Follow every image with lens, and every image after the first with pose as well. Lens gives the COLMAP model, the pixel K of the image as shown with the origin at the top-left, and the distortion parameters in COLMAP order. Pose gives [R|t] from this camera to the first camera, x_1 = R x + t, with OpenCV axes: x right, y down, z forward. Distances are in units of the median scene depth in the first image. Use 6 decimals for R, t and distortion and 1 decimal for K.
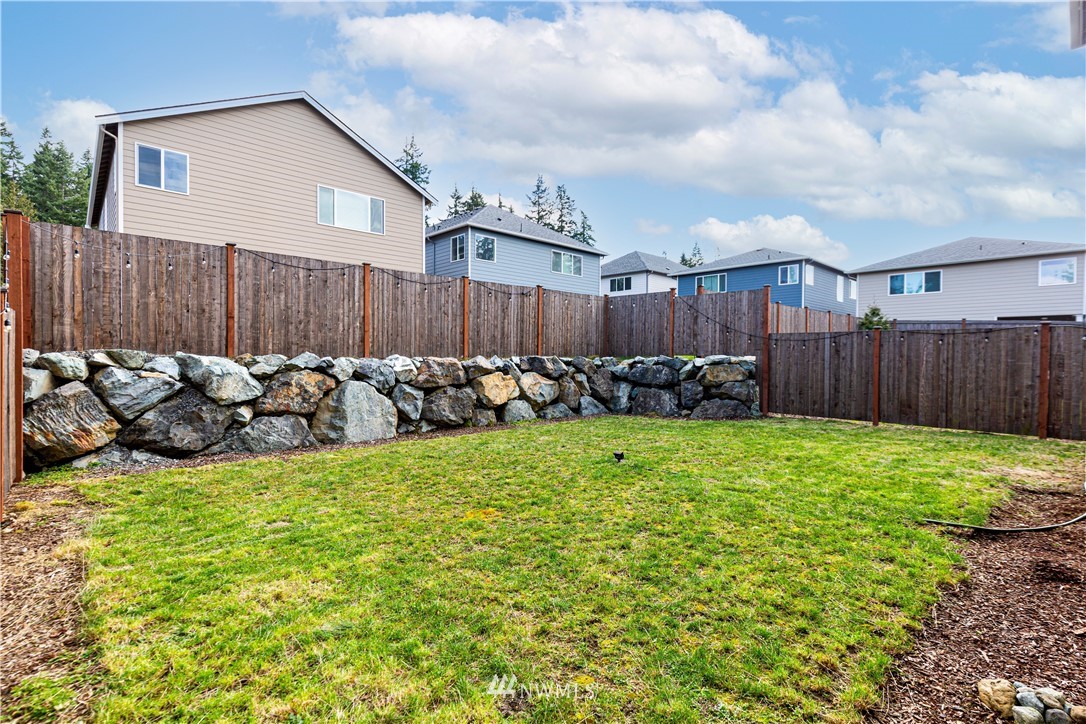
lens RADIAL K [[503.4, 0, 541.4], [0, 503.4, 358.6], [0, 0, 1]] dist [0.015045, -0.001025]
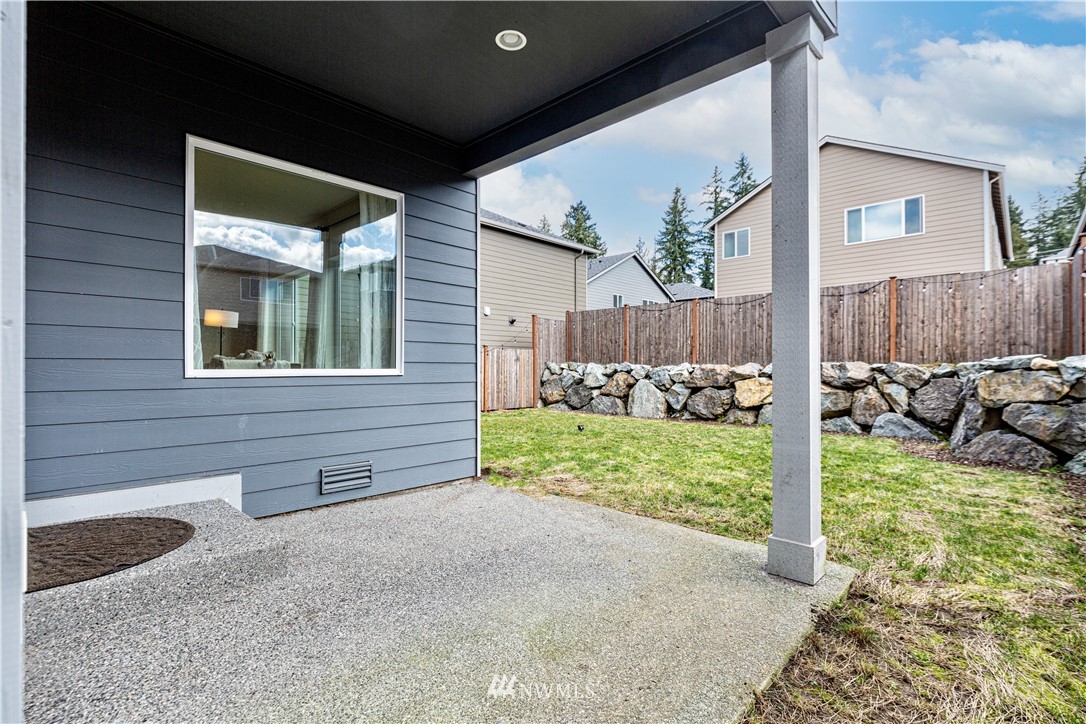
lens RADIAL K [[514.7, 0, 540.8], [0, 514.7, 365.6], [0, 0, 1]] dist [-0.003213, -0.000161]
pose [[0.034981, -0.012402, -0.999311, 1.049939], [-0.010830, 0.999860, -0.012788, 0.020845], [0.999329, 0.011270, 0.034842, 0.520867]]
